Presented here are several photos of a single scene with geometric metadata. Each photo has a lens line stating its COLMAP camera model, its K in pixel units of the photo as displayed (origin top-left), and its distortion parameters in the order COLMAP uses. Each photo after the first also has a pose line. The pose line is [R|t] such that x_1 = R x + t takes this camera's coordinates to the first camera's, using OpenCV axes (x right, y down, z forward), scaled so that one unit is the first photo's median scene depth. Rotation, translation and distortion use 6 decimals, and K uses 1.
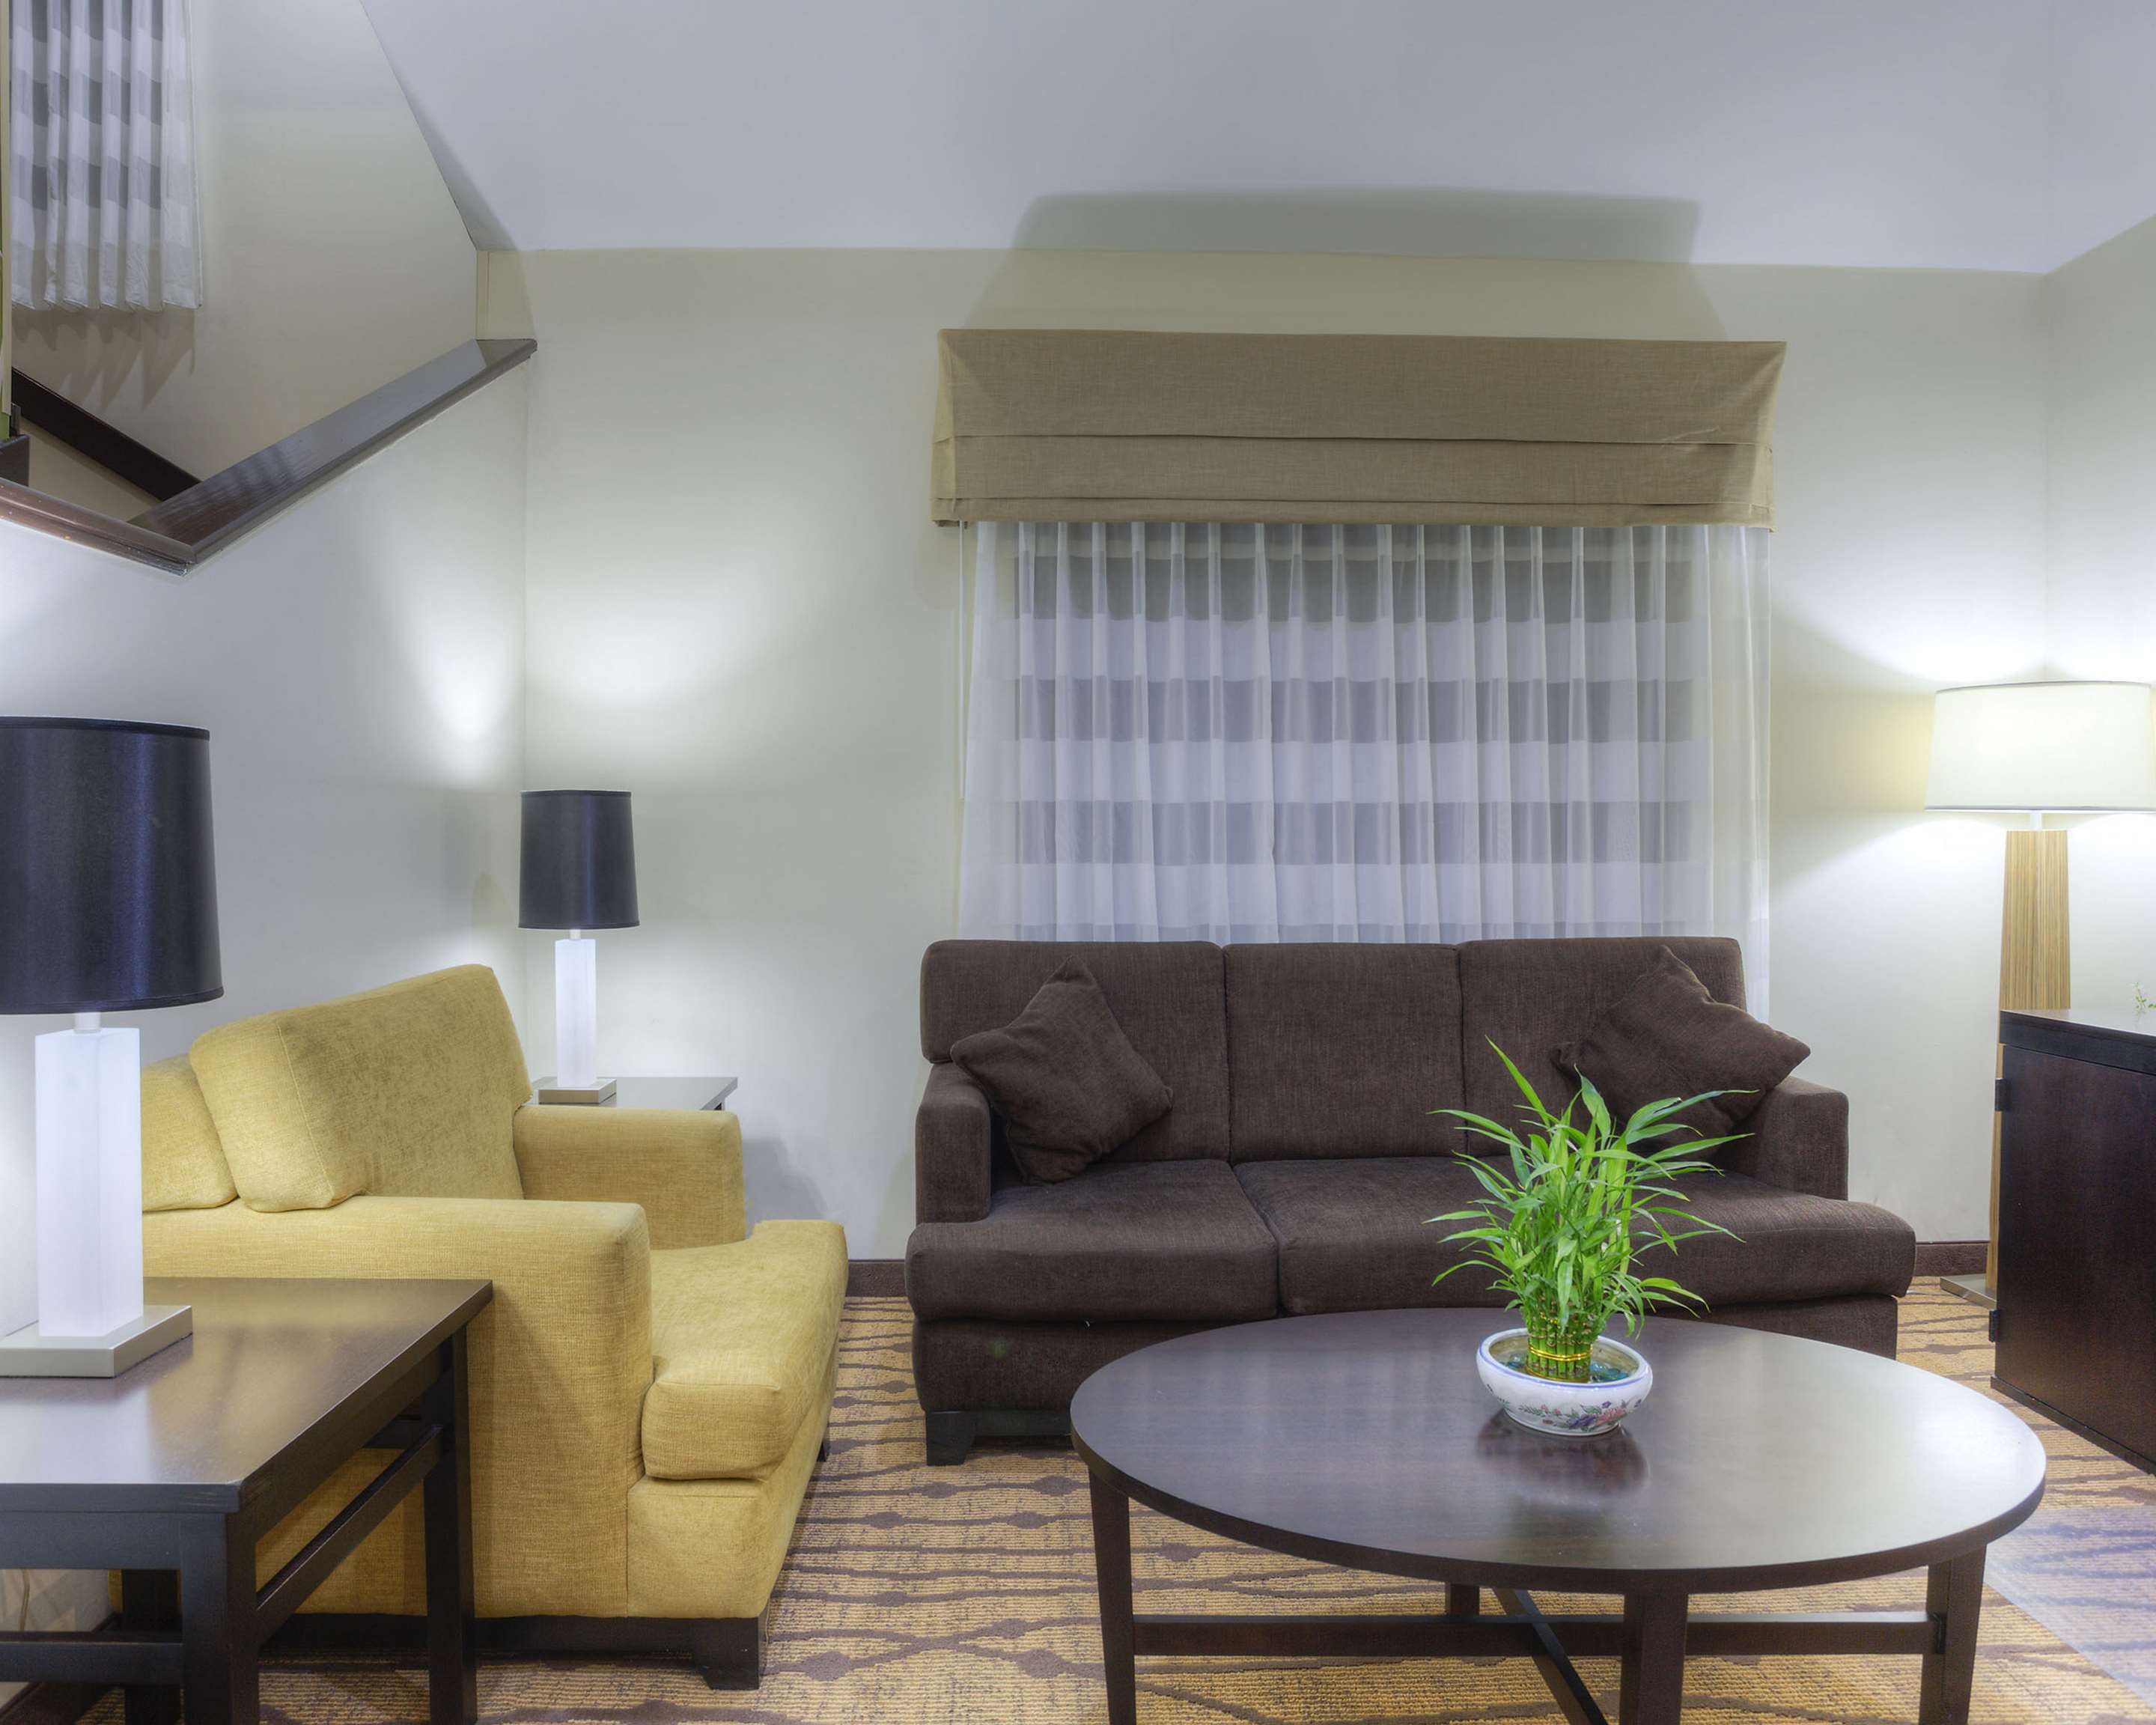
lens RADIAL K [[1371.8, 0, 1000.7], [0, 1371.8, 883.1], [0, 0, 1]] dist [-0.079927, 0.042880]
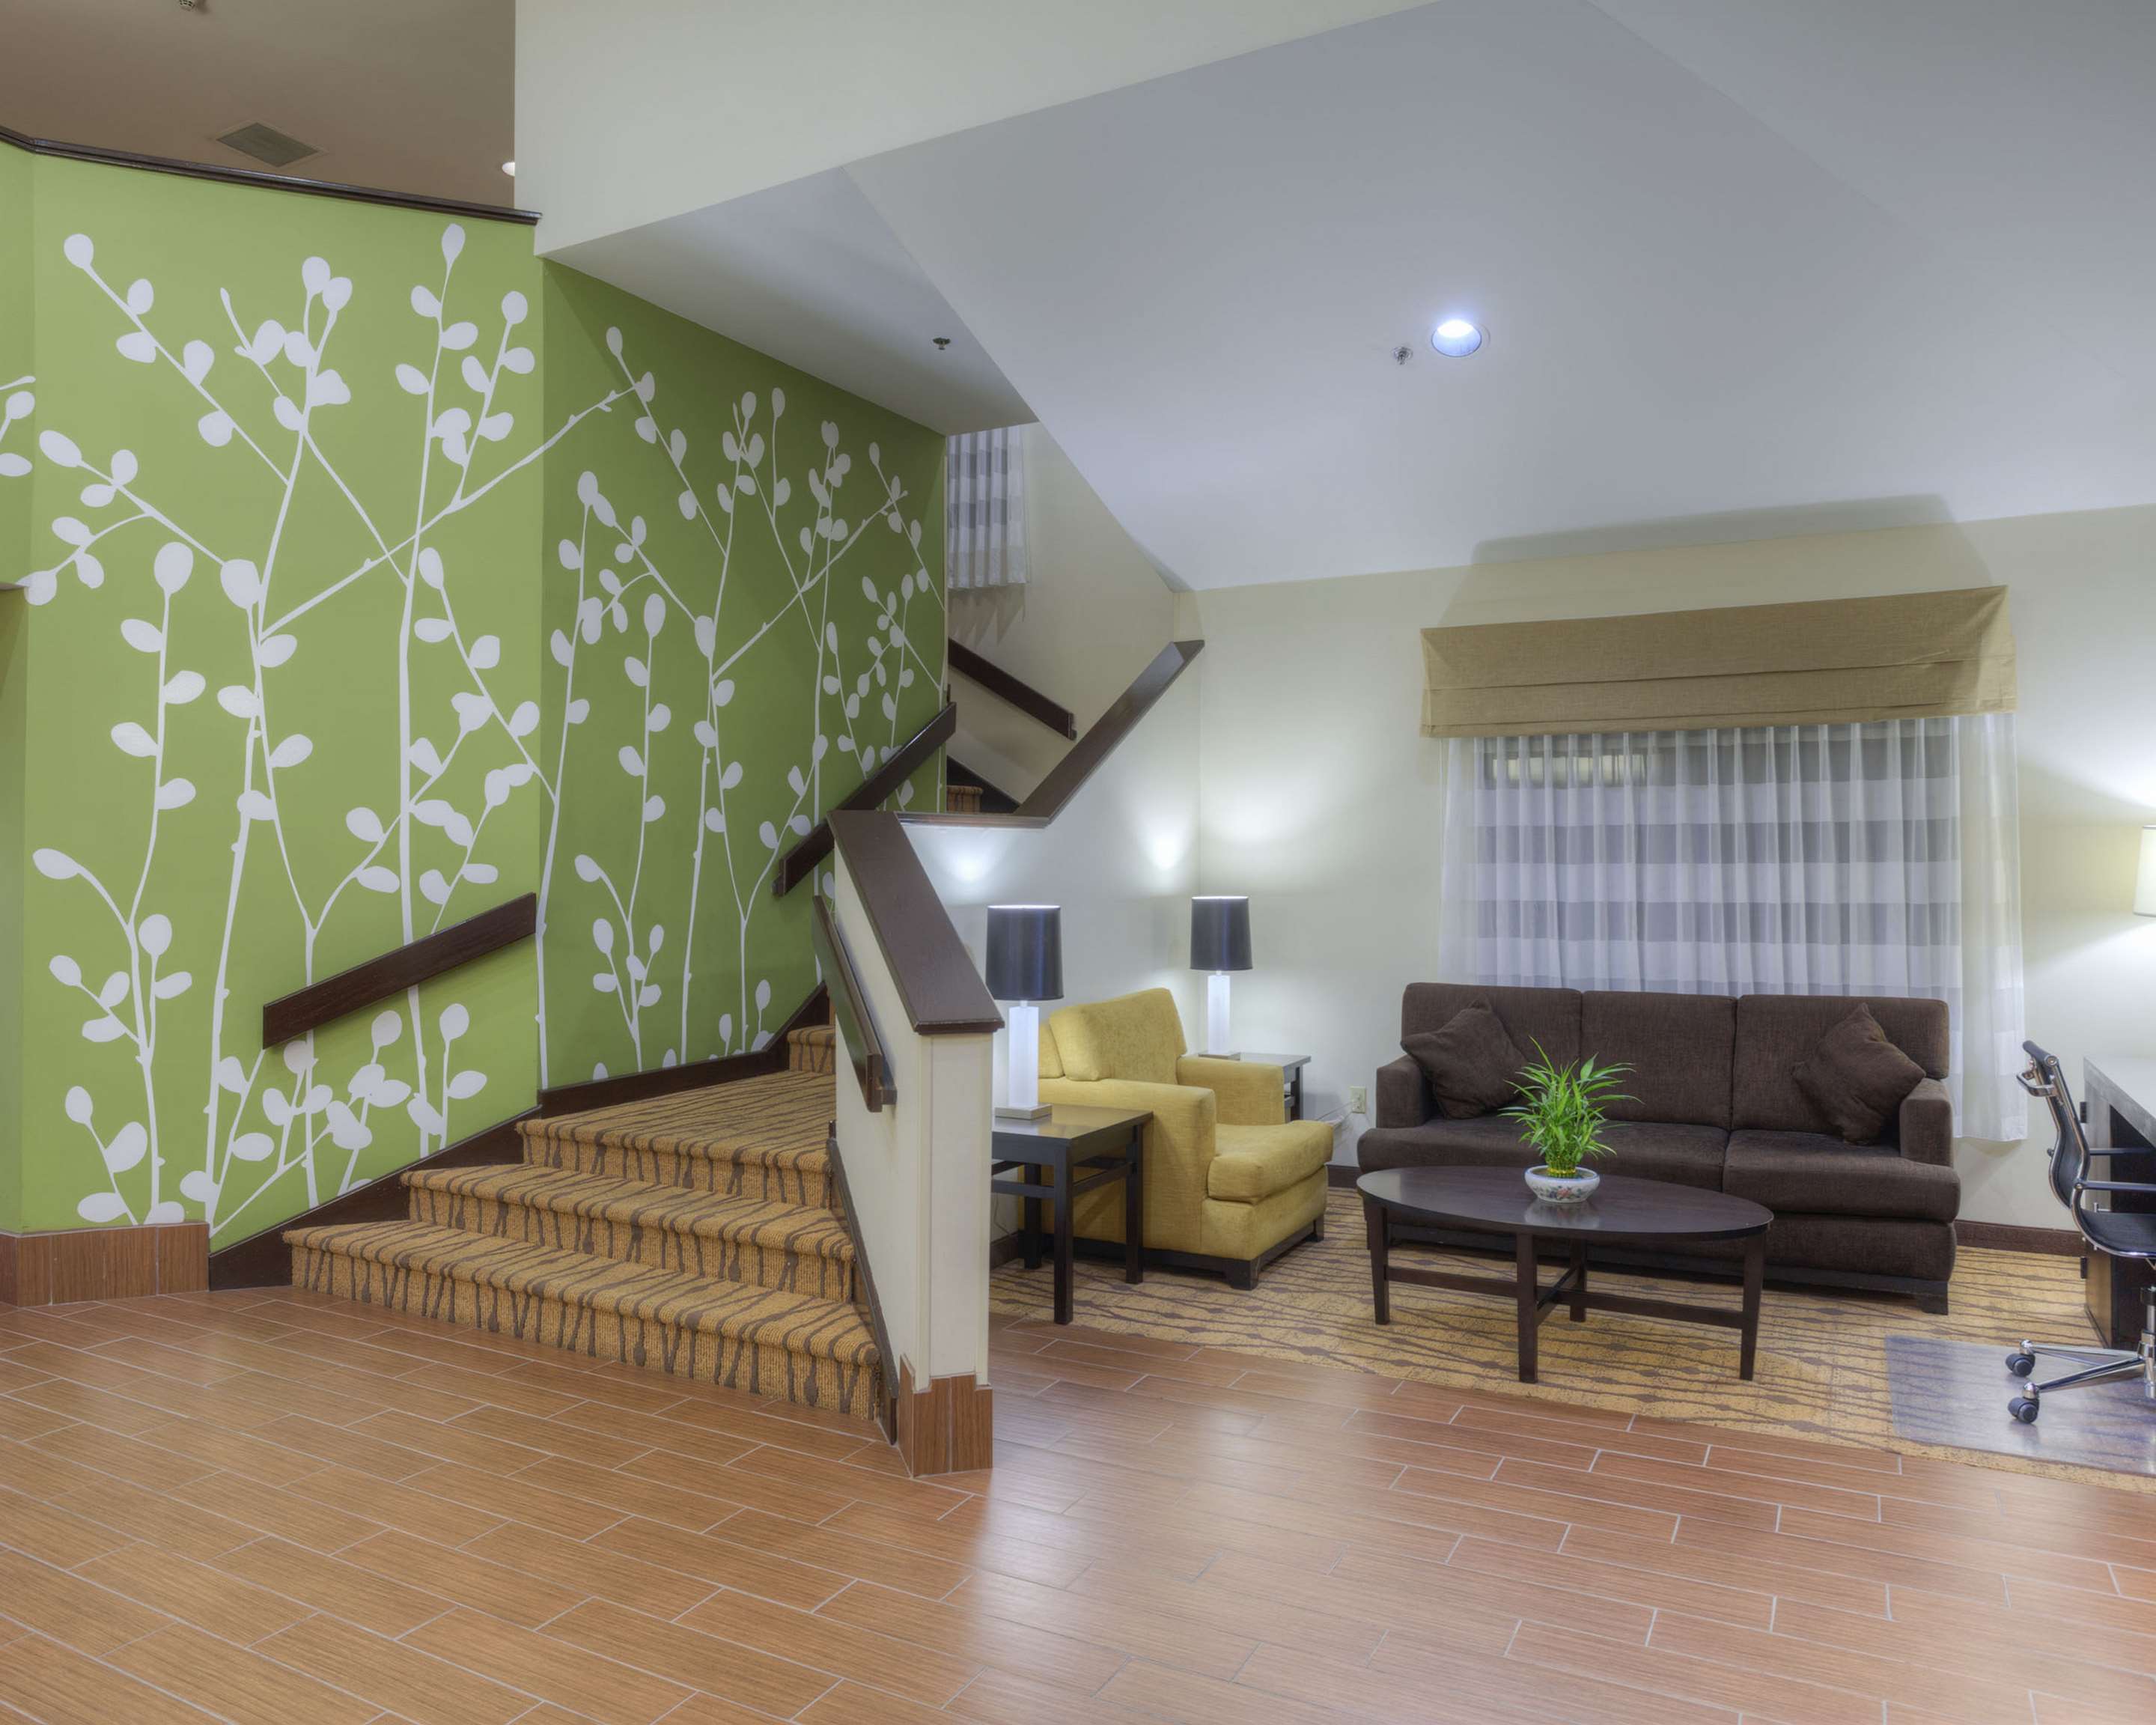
lens RADIAL K [[1487.9, 0, 1052.9], [0, 1487.9, 848.5], [0, 0, 1]] dist [-0.059253, 0.044819]
pose [[0.879779, -0.005027, -0.475356, 0.424748], [-0.009103, 0.999583, -0.027419, -0.069078], [0.475295, 0.028450, 0.879366, -0.844573]]
